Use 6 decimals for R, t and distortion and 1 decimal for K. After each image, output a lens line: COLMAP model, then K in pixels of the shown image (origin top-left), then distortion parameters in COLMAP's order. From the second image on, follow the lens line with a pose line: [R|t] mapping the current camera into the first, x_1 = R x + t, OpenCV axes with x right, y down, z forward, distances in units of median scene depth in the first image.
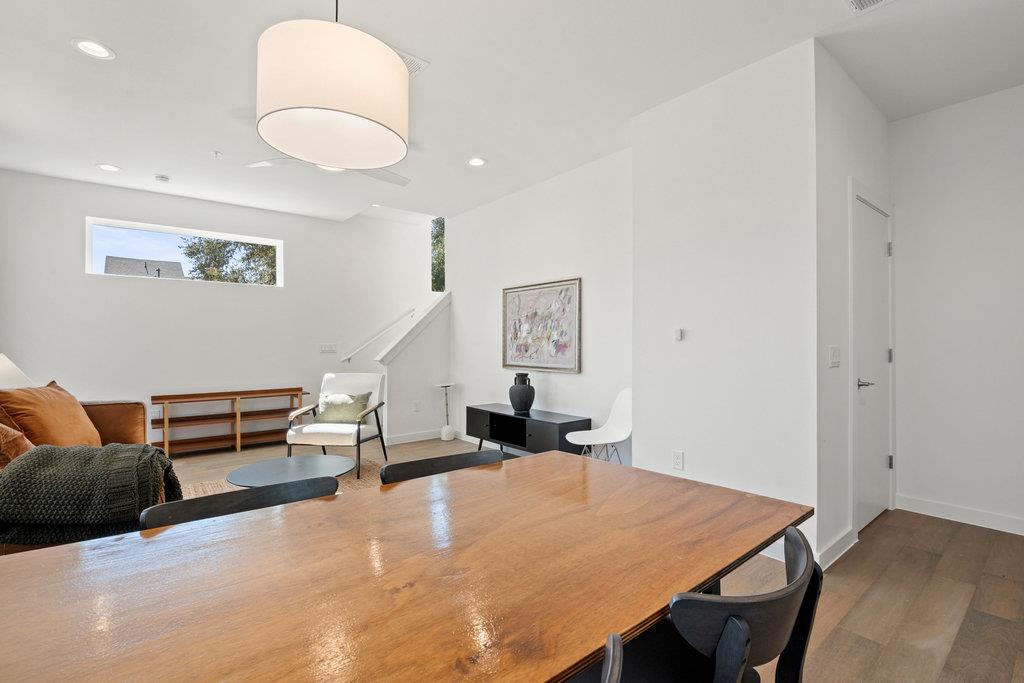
lens RADIAL K [[467.0, 0, 508.7], [0, 467.0, 342.0], [0, 0, 1]] dist [-0.001495, -0.002918]
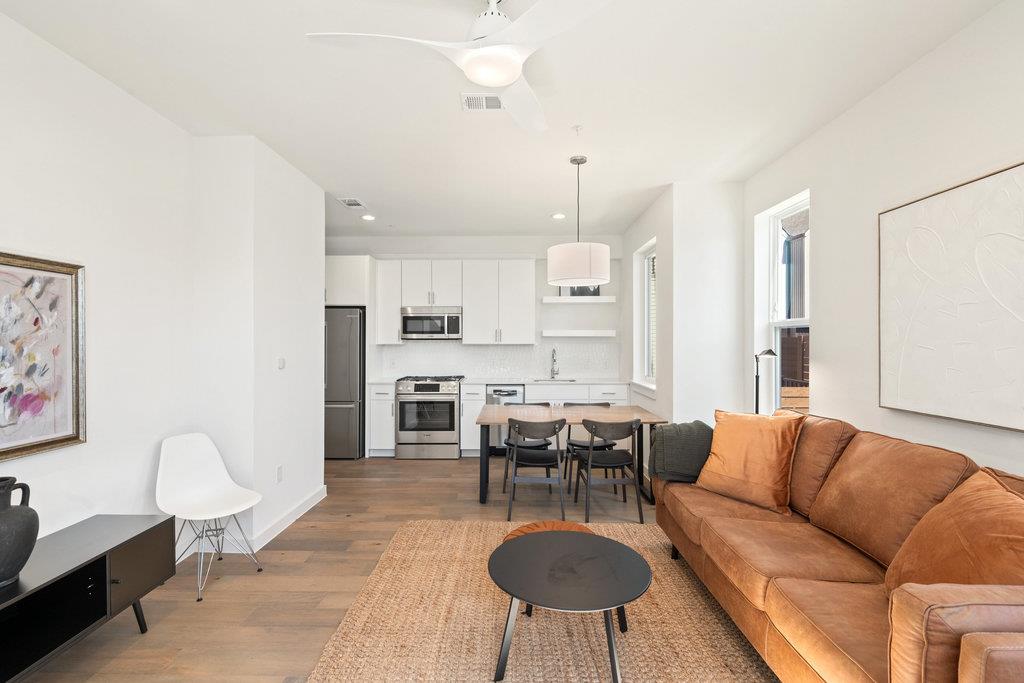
lens RADIAL K [[467.0, 0, 510.3], [0, 467.0, 340.3], [0, 0, 1]] dist [-0.001495, -0.002918]
pose [[-0.769477, 0.002163, 0.638671, -0.575466], [-0.000605, 0.999991, -0.004116, -0.049232], [-0.638675, -0.003553, -0.769469, 1.091625]]
